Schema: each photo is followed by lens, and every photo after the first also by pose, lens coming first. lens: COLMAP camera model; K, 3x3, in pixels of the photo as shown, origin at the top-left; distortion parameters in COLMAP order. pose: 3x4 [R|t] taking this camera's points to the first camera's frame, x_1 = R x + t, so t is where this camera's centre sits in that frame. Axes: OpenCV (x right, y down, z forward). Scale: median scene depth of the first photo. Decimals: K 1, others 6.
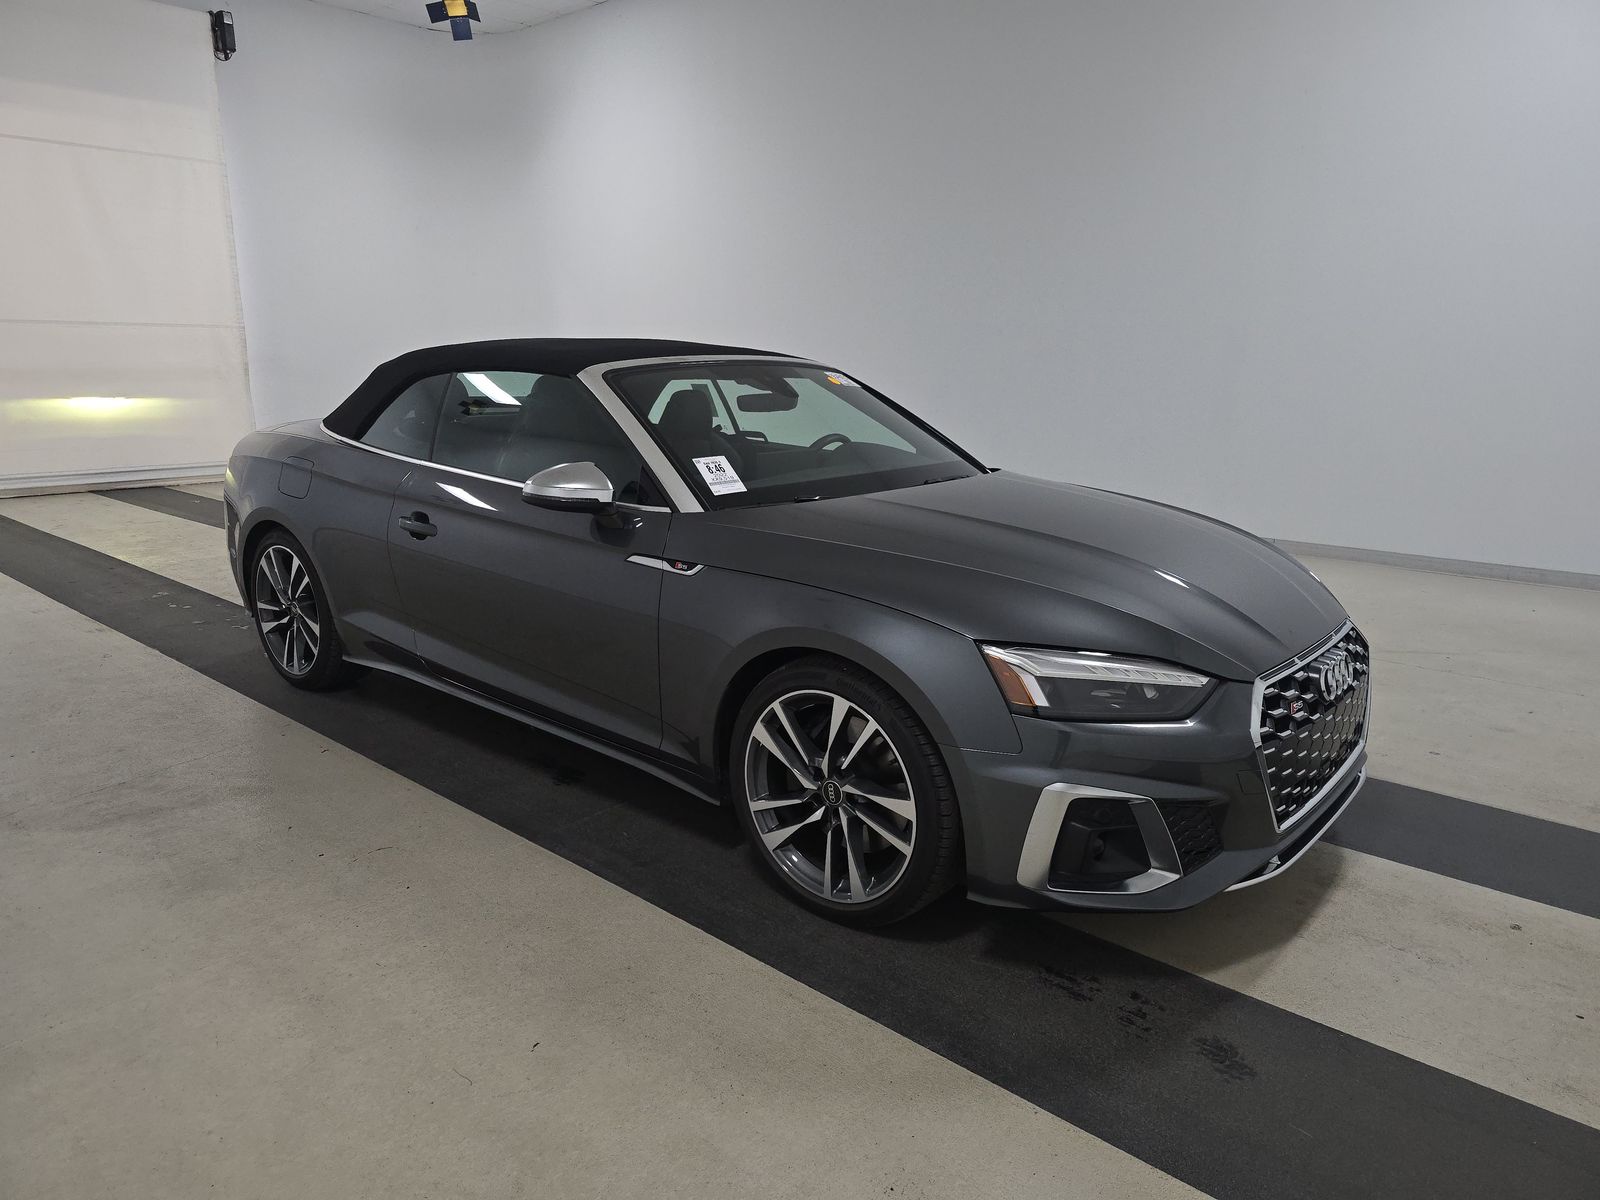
lens RADIAL K [[1104.0, 0, 807.5], [0, 1104.0, 593.9], [0, 0, 1]] dist [0.000975, -0.005314]
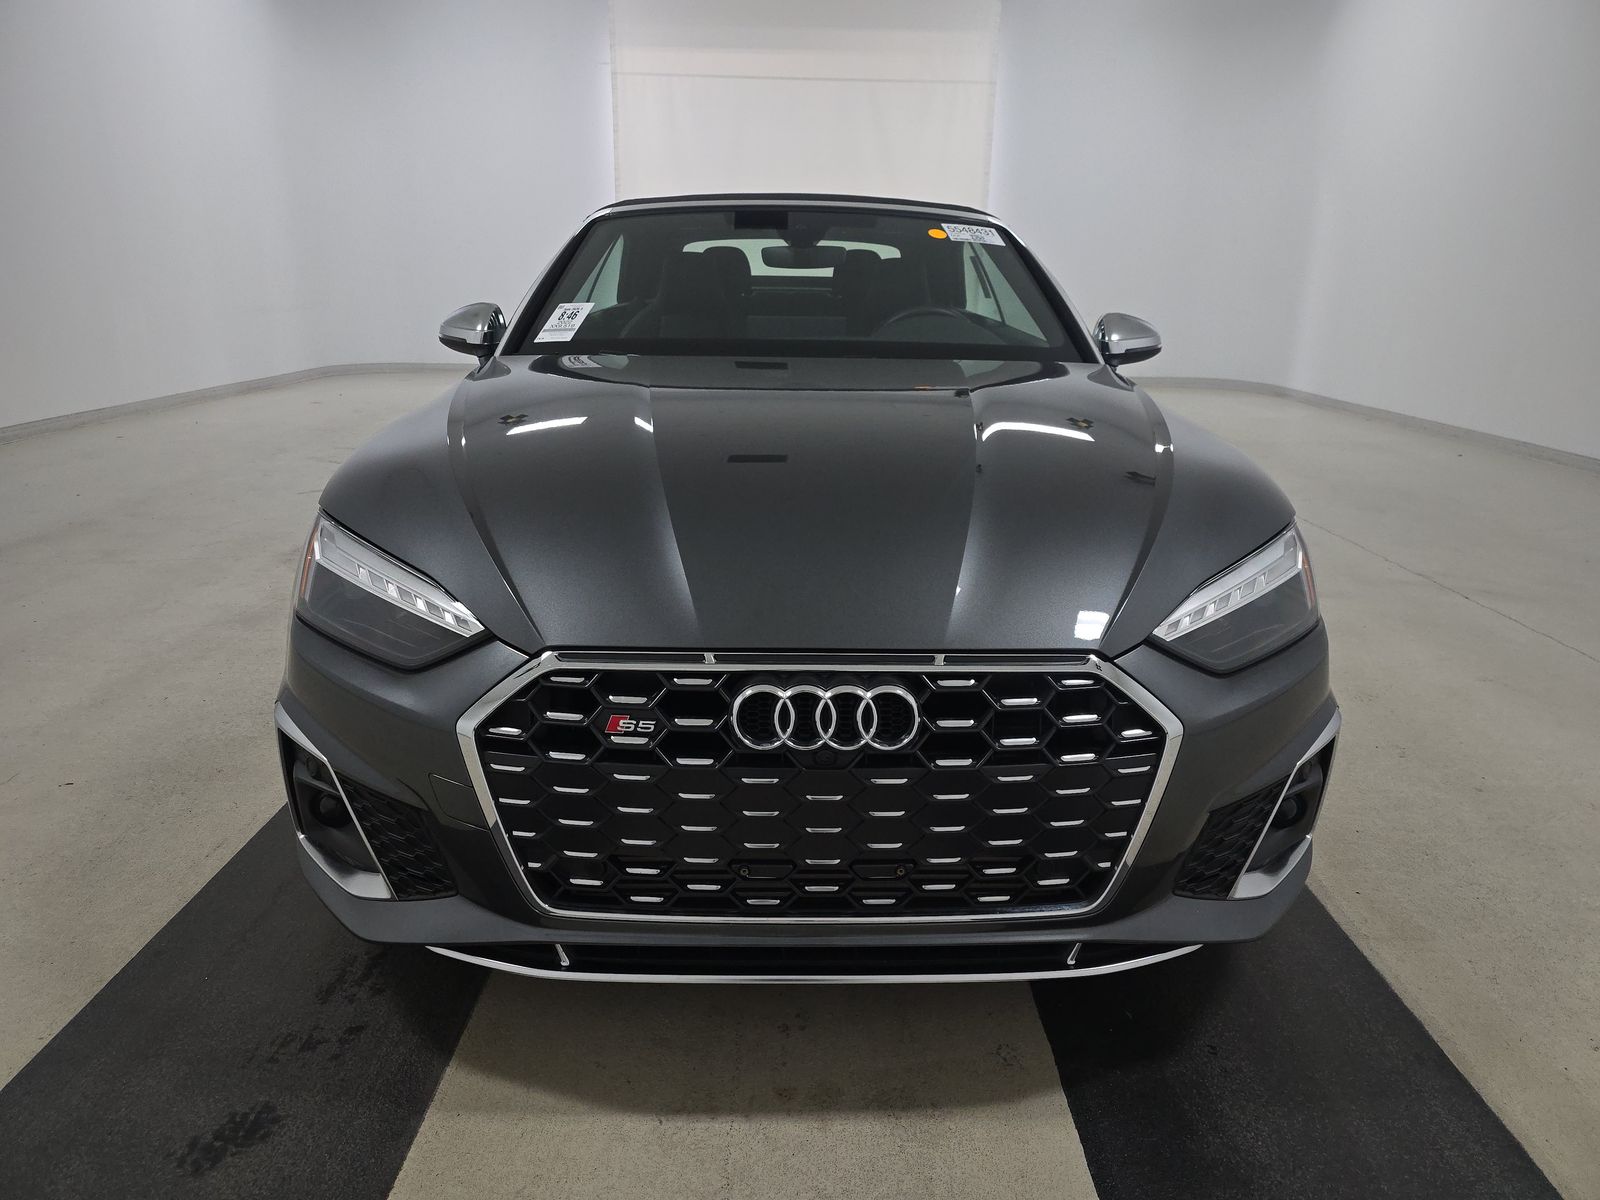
lens RADIAL K [[1104.0, 0, 797.7], [0, 1104.0, 602.6], [0, 0, 1]] dist [0.000975, -0.005314]
pose [[0.661165, 0.216470, -0.718332, 0.908829], [-0.175497, 0.975530, 0.132447, -0.049146], [0.729425, 0.038496, 0.682976, 0.685735]]
